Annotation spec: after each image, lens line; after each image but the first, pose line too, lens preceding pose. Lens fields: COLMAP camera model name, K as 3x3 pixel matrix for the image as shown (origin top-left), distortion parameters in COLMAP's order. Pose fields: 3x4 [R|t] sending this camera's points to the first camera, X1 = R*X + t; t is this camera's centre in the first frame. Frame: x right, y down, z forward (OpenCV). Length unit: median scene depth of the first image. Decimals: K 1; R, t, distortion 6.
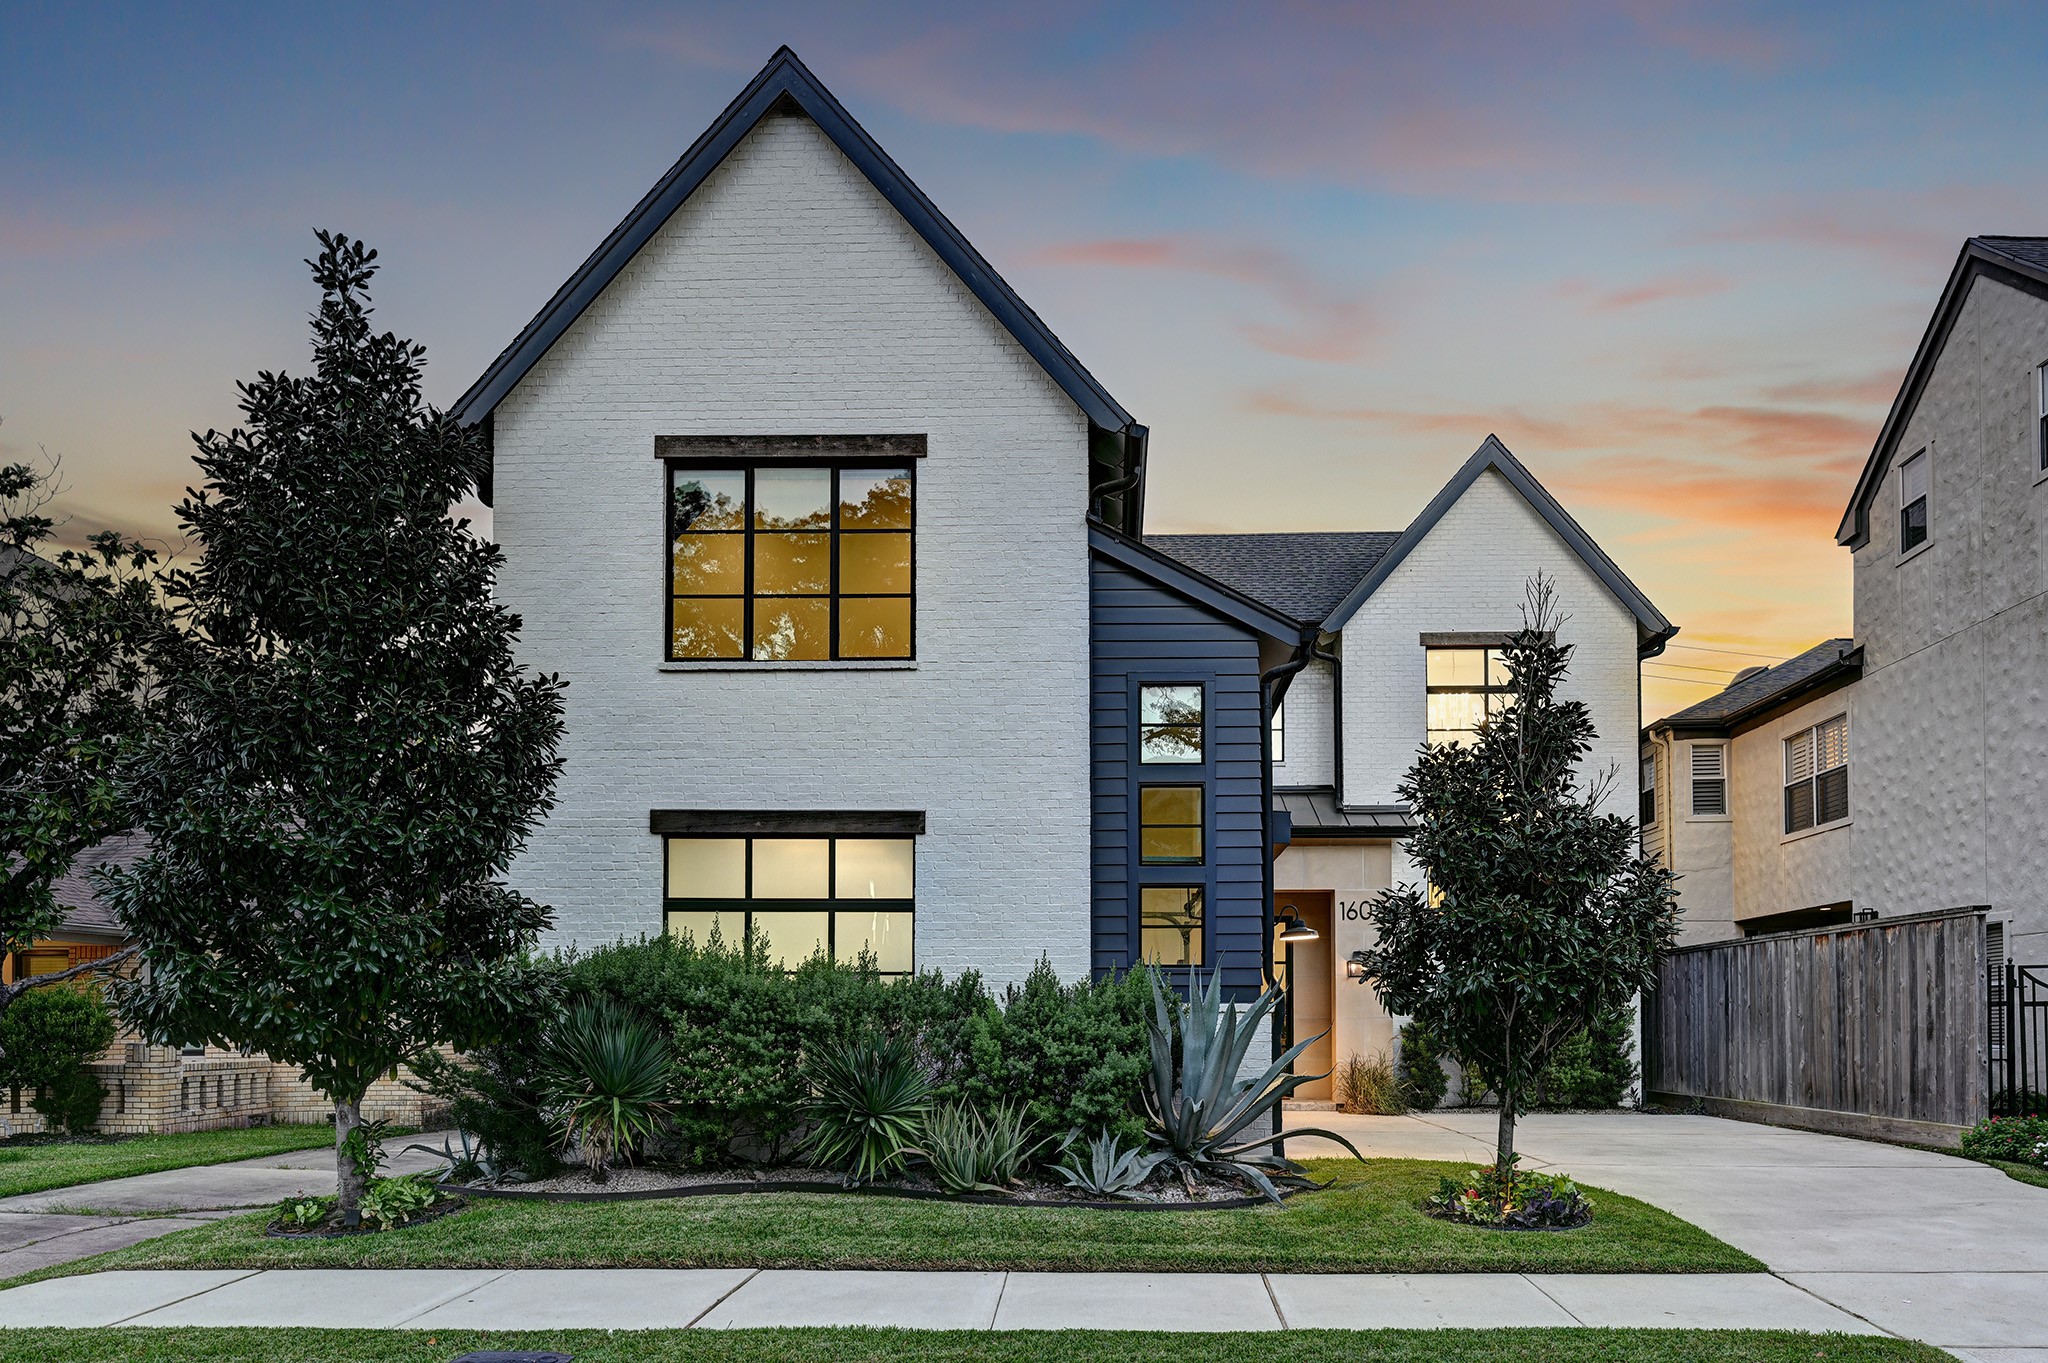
lens RADIAL K [[1054.6, 0, 1125.1], [0, 1054.6, 712.7], [0, 0, 1]] dist [-0.005756, -0.001236]
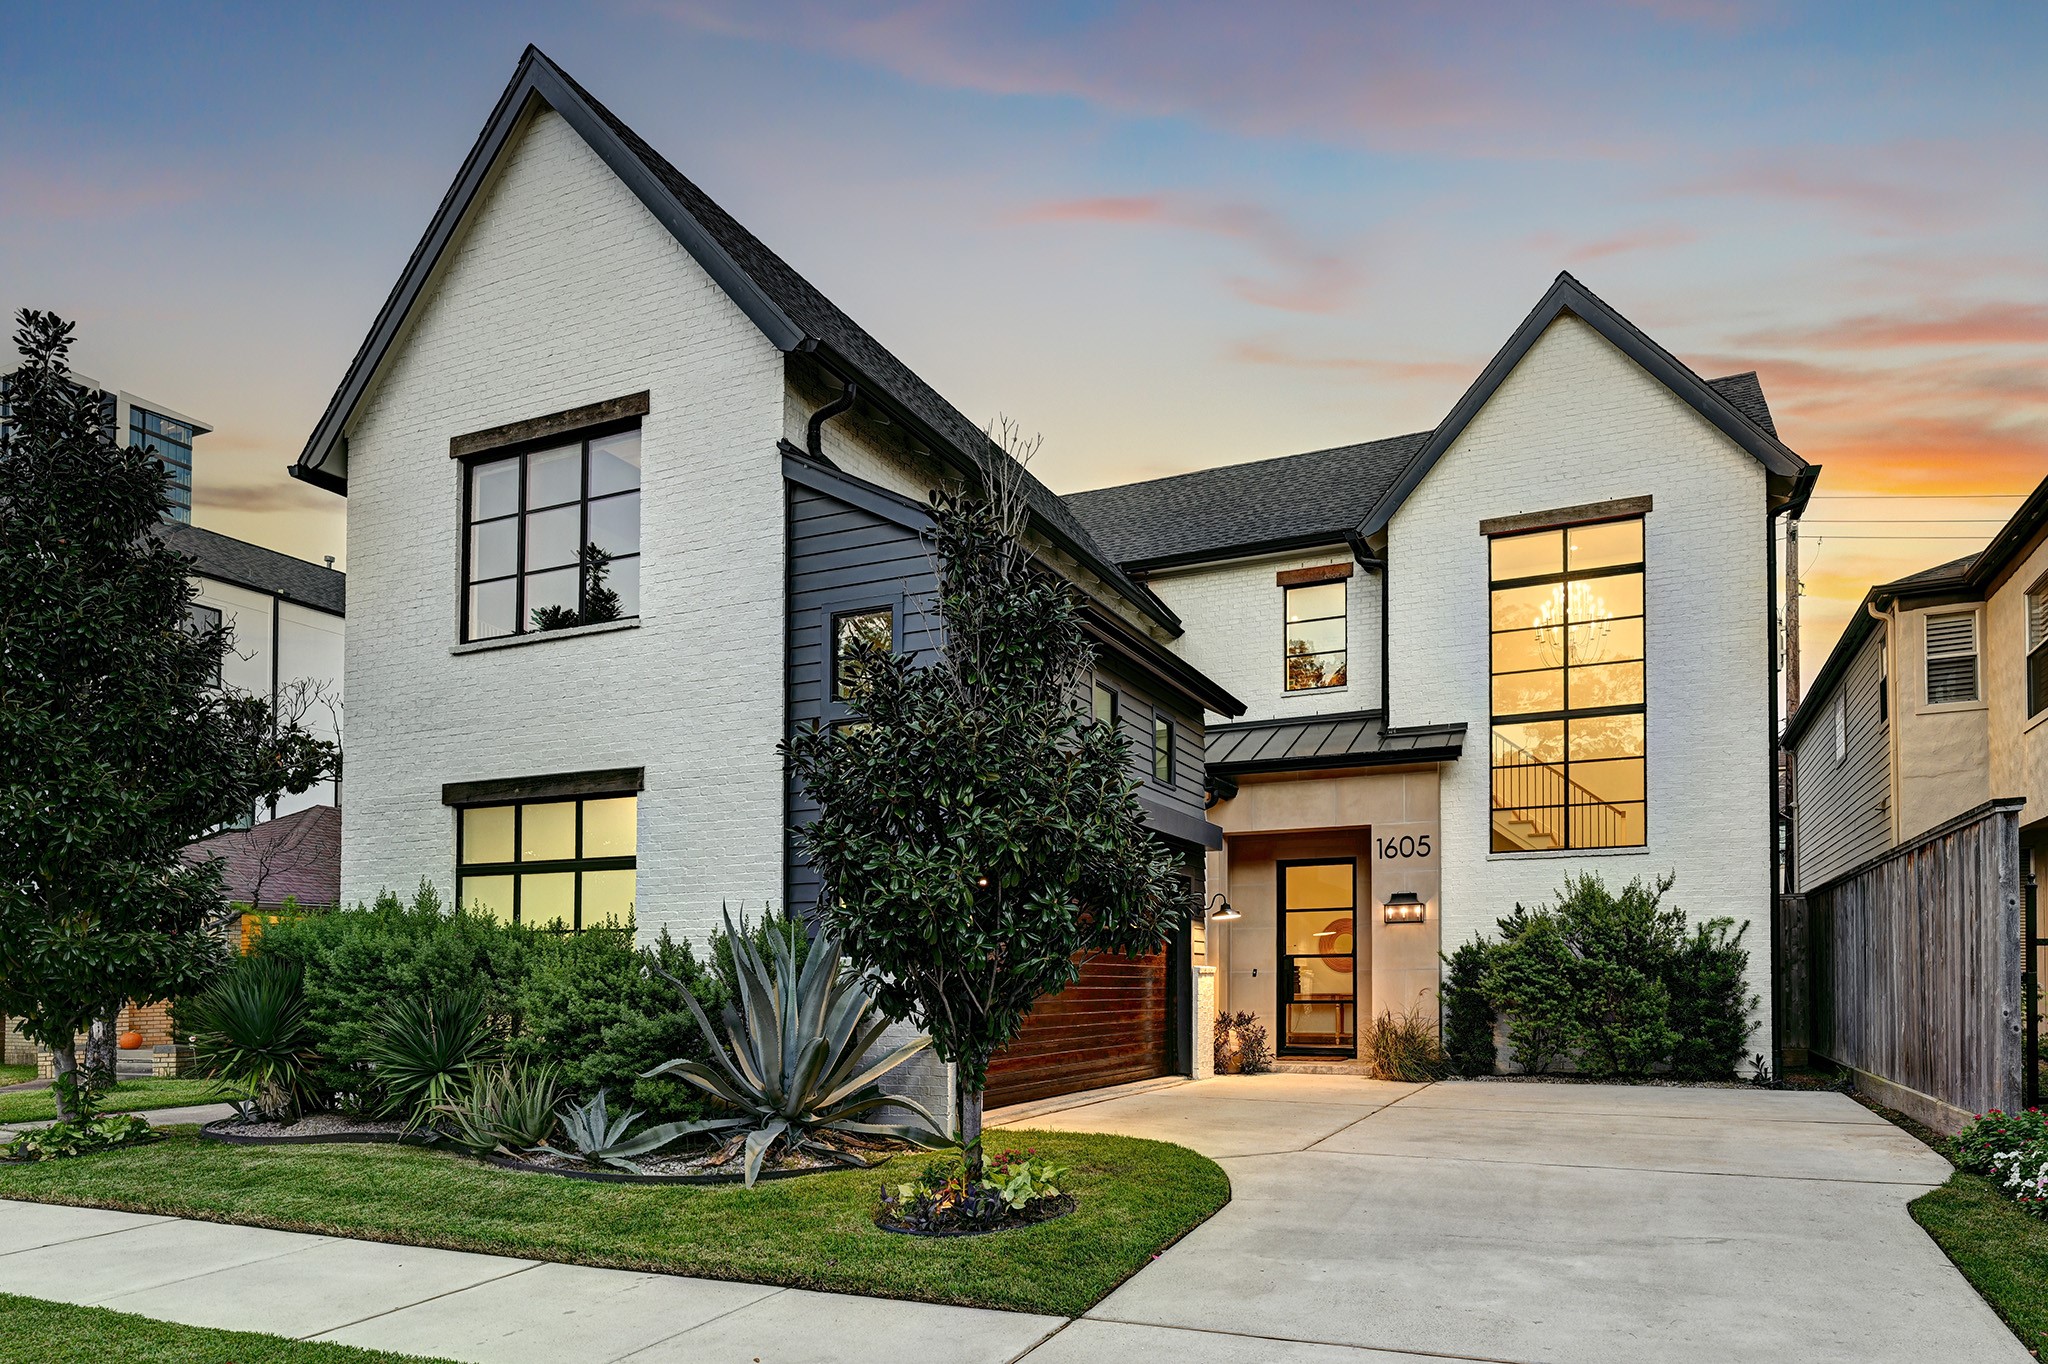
lens RADIAL K [[1054.6, 0, 1023.9], [0, 1054.6, 682.6], [0, 0, 1]] dist [-0.005756, -0.001236]
pose [[0.944007, -0.094864, -0.315992, 0.426221], [0.098880, 0.995094, -0.003340, 0.047704], [0.314759, -0.028092, 0.948756, 0.156769]]
